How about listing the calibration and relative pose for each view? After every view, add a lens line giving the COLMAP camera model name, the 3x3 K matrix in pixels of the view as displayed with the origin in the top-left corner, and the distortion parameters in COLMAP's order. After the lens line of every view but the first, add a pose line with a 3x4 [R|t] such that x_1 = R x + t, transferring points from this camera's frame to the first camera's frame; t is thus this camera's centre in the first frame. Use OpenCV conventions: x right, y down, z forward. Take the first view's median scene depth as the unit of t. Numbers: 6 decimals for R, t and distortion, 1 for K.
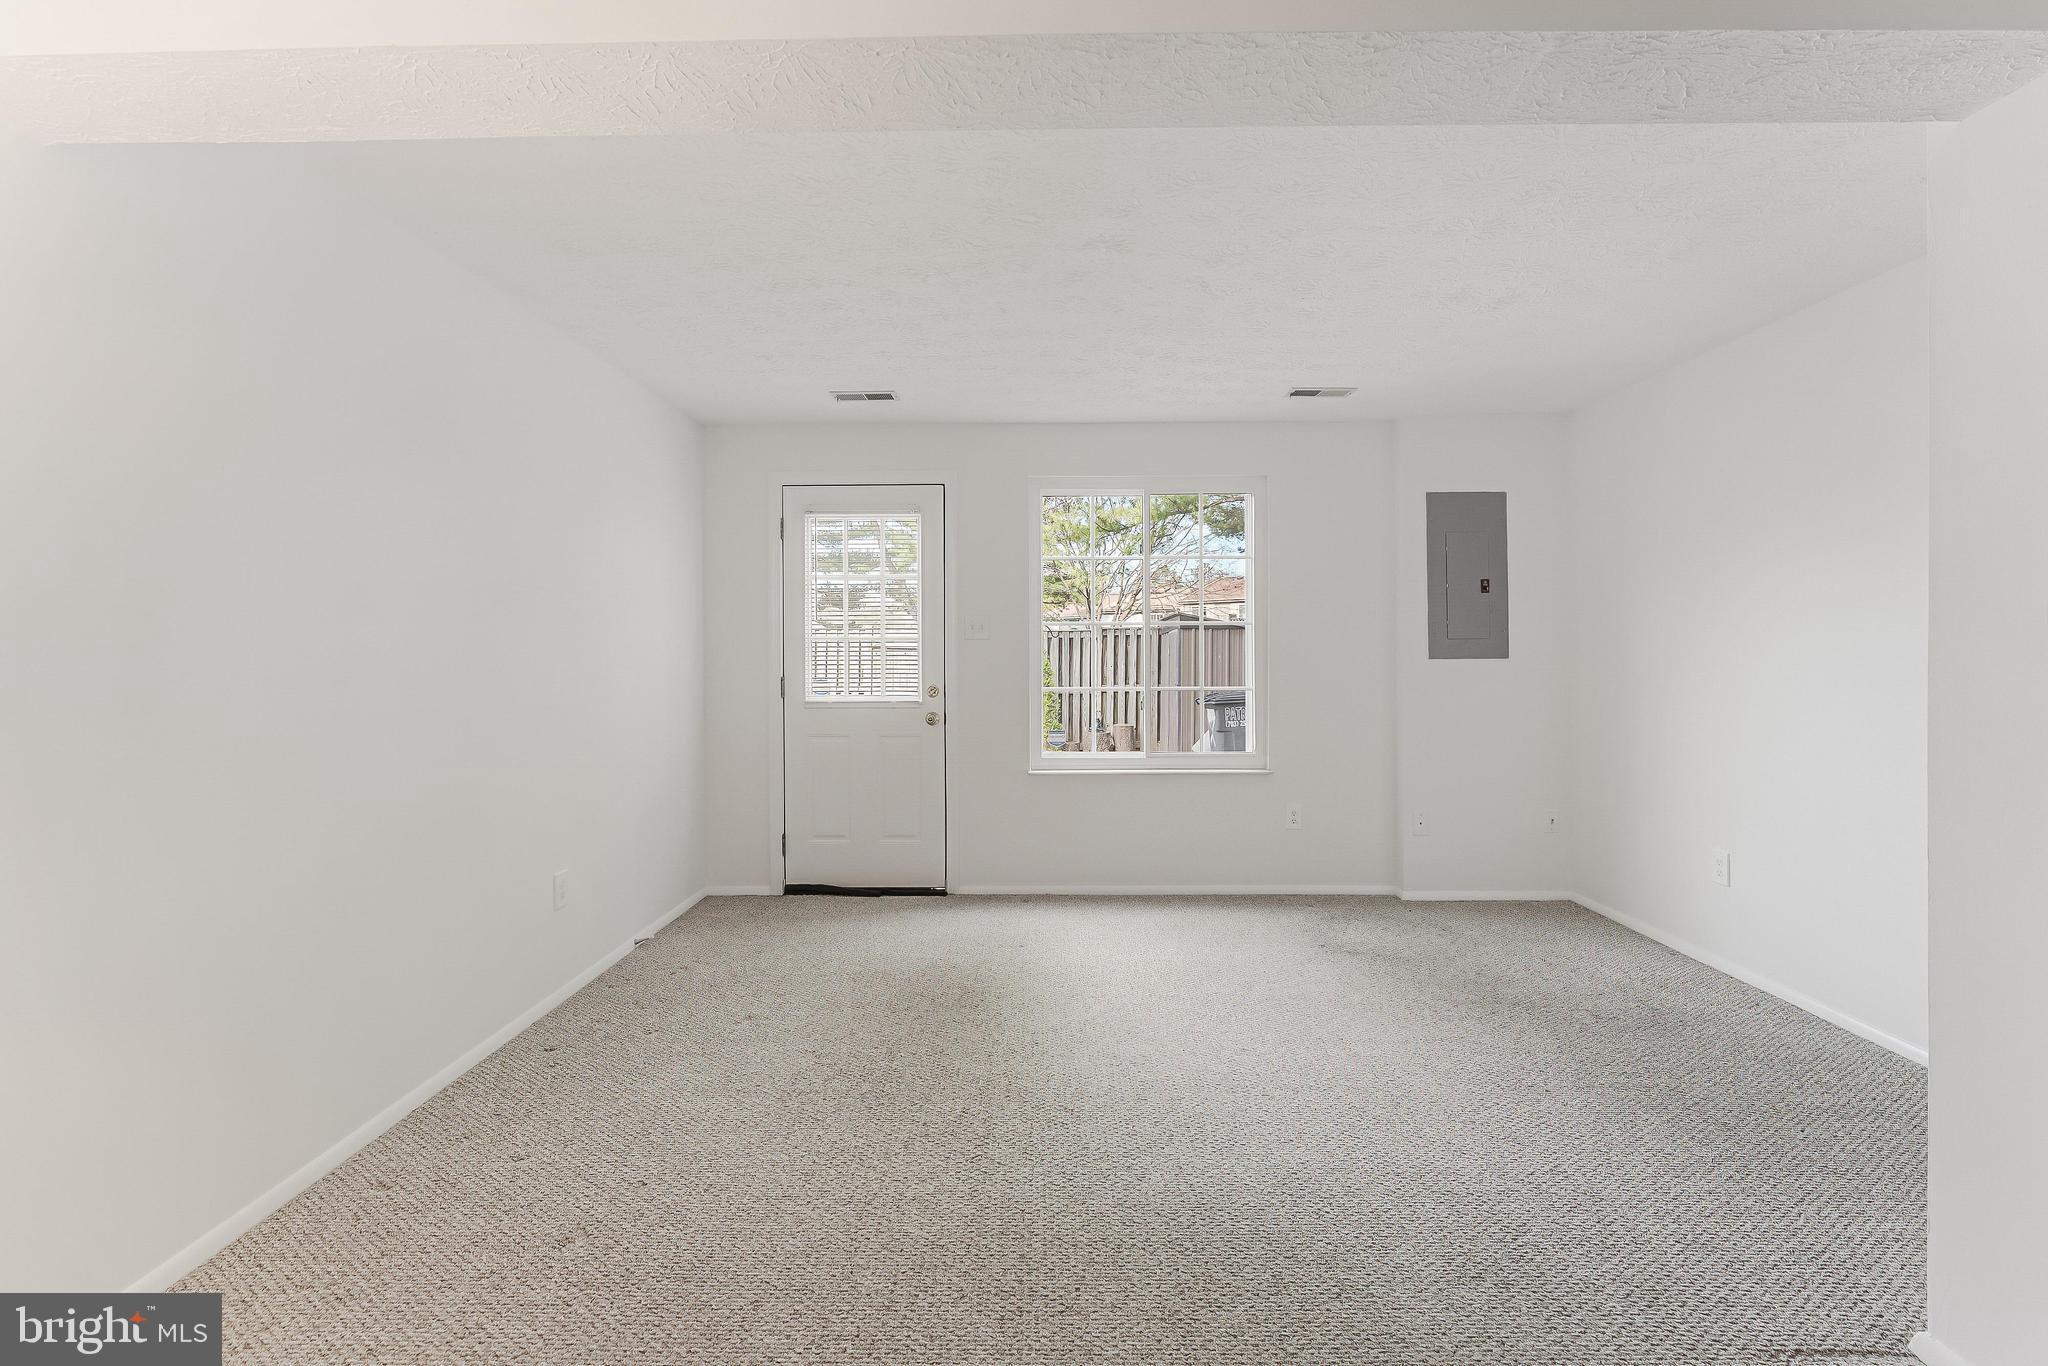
lens RADIAL K [[828.5, 0, 1066.7], [0, 828.5, 669.2], [0, 0, 1]] dist [-0.003188, -0.000627]
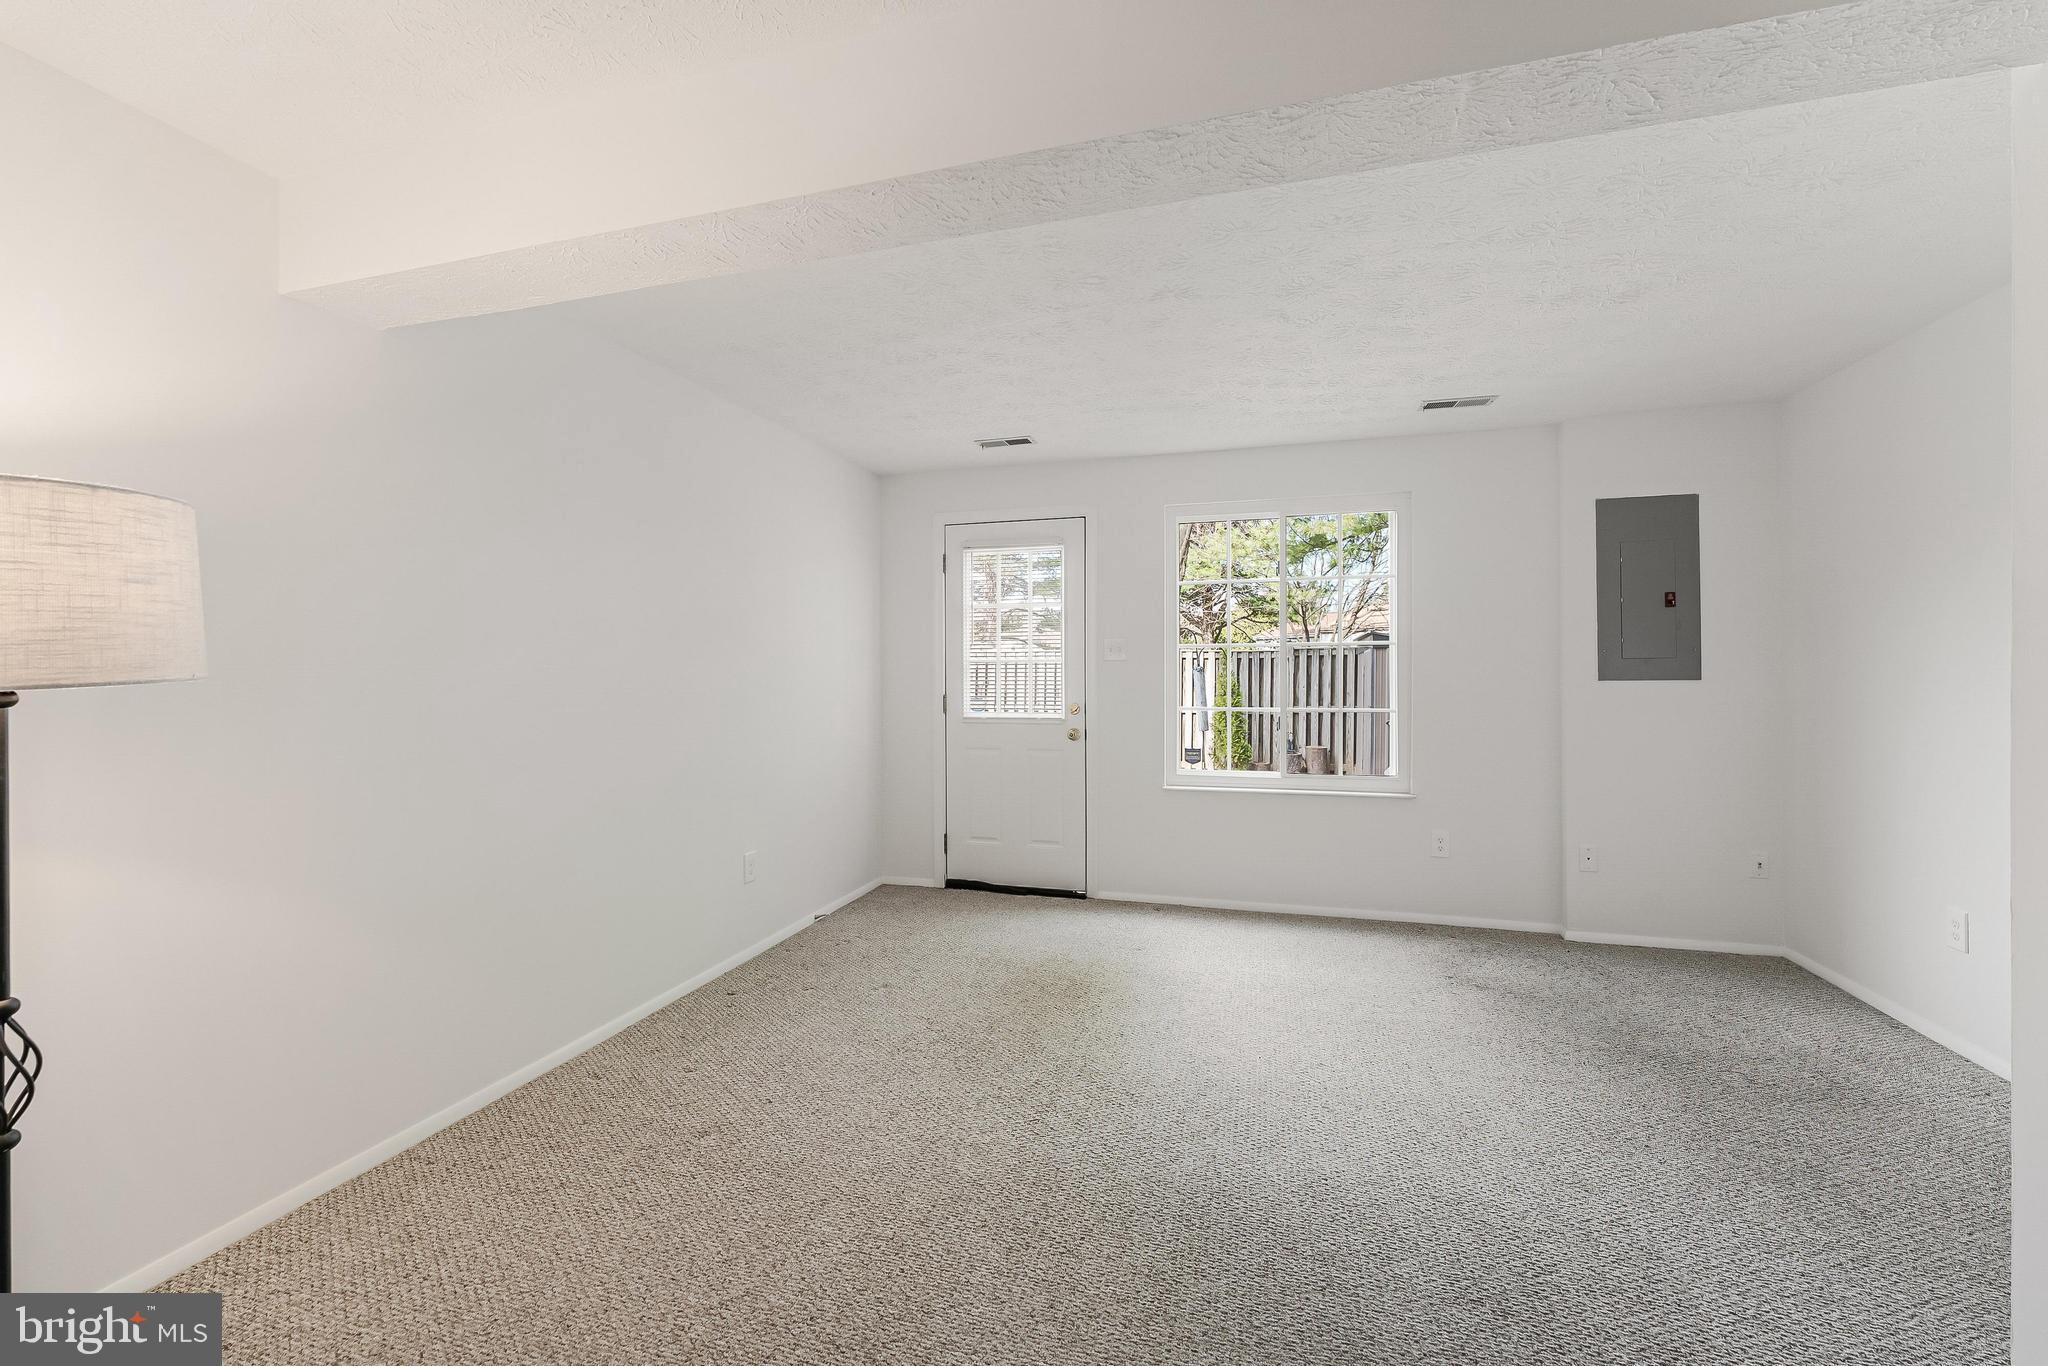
lens RADIAL K [[828.5, 0, 1072.9], [0, 828.5, 681.6], [0, 0, 1]] dist [-0.003188, -0.000627]
pose [[0.965283, 0.004944, -0.261158, 0.143548], [-0.007475, 0.999934, -0.008699, 0.002325], [0.261098, 0.010349, 0.965257, -0.046314]]
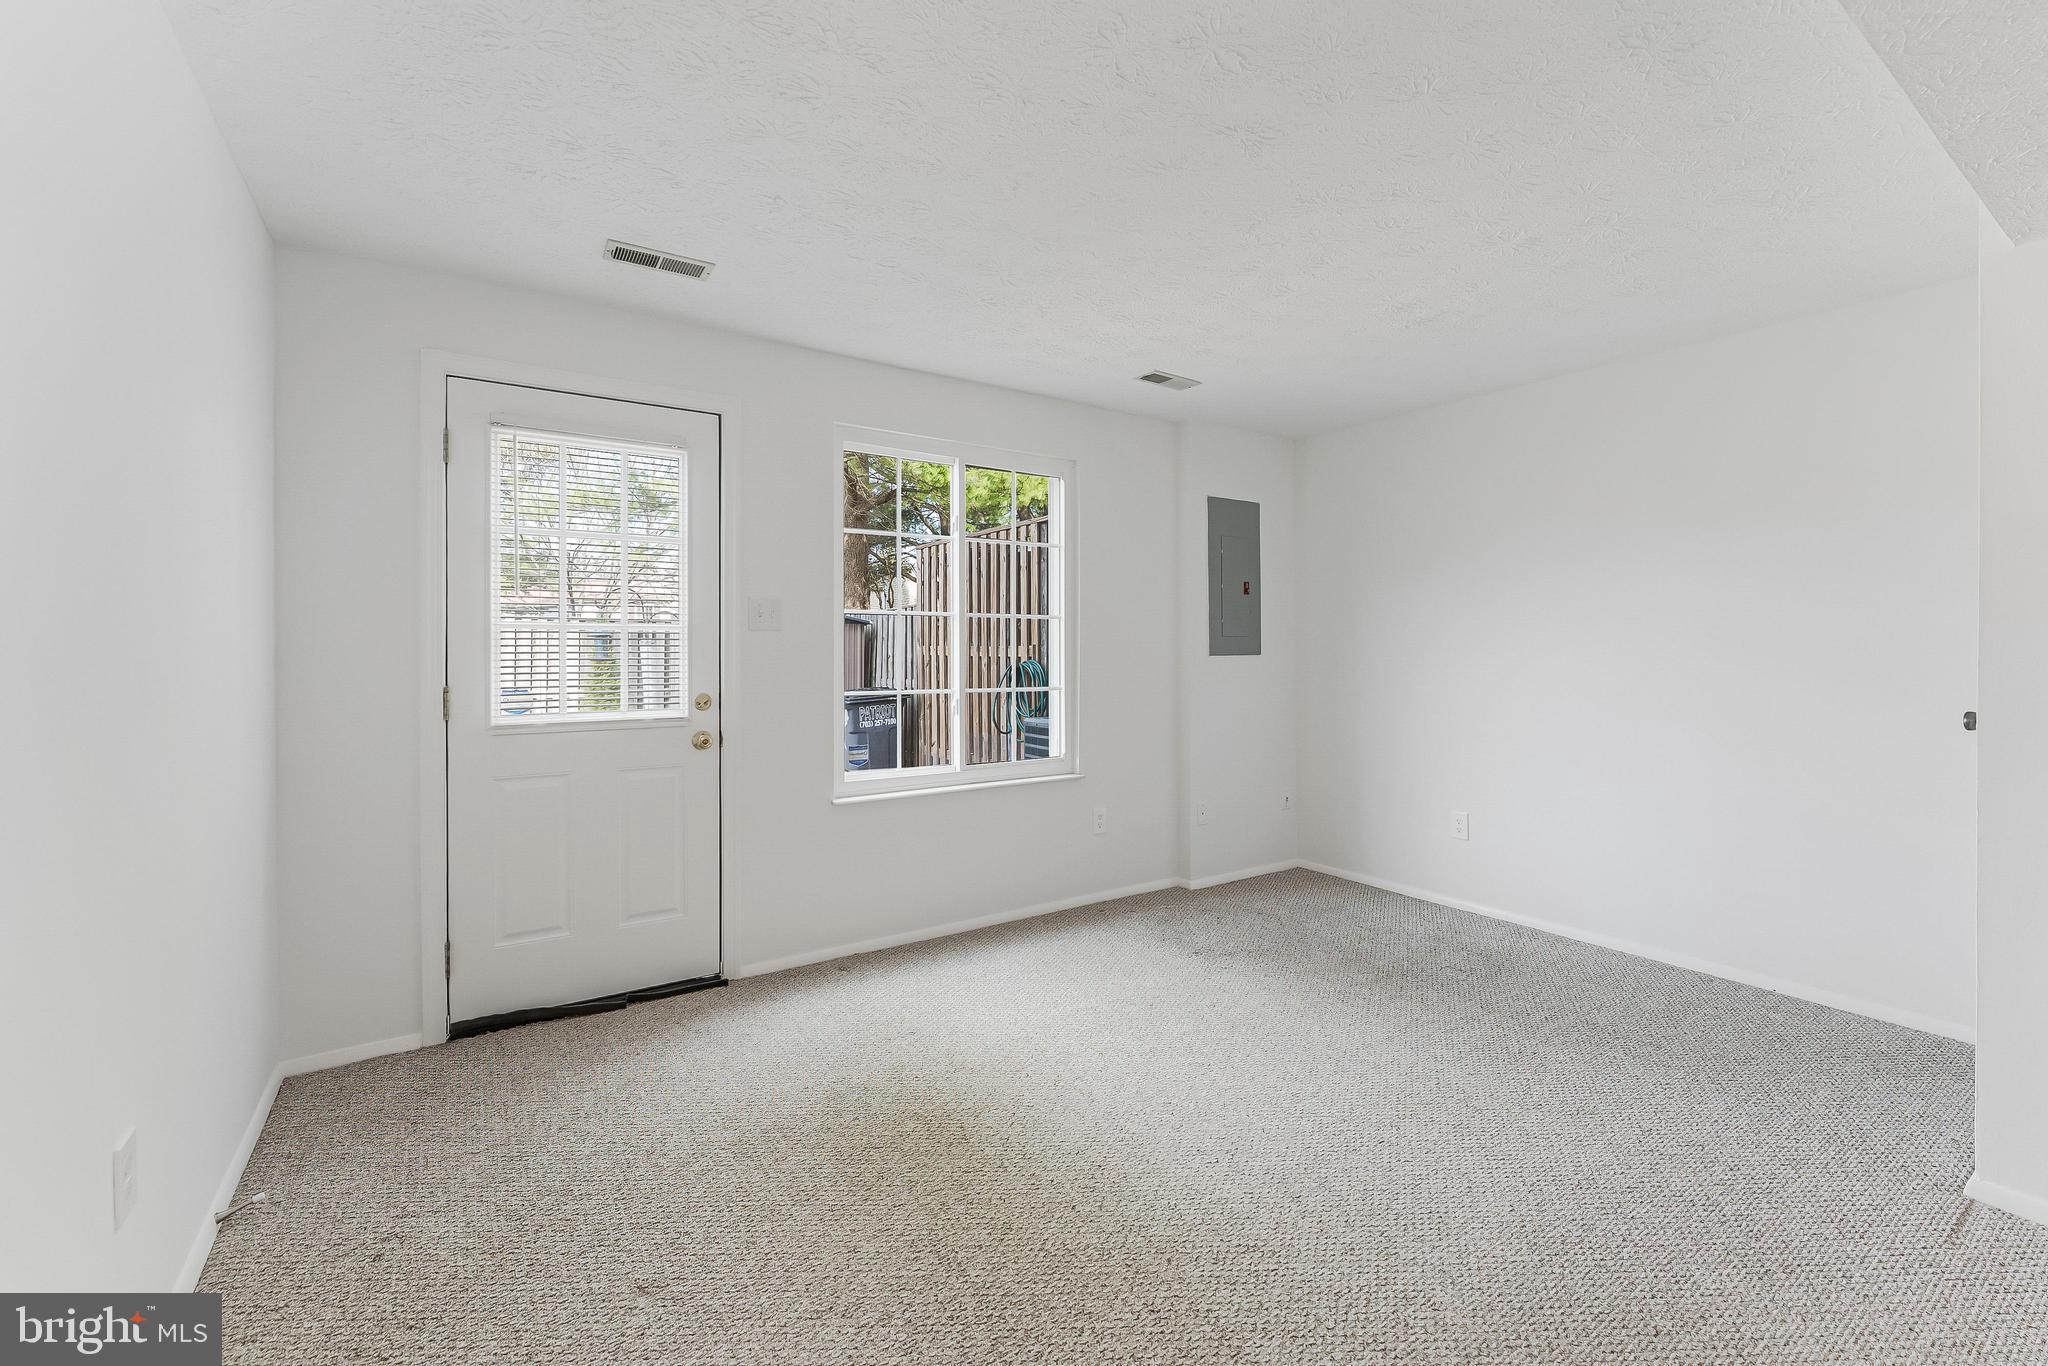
lens RADIAL K [[828.5, 0, 1058.4], [0, 828.5, 654.7], [0, 0, 1]] dist [-0.003188, -0.000627]
pose [[0.836249, -0.001955, 0.548346, -0.376567], [0.007989, 0.999931, -0.008620, -0.006428], [-0.548291, 0.011589, 0.836207, 0.300827]]
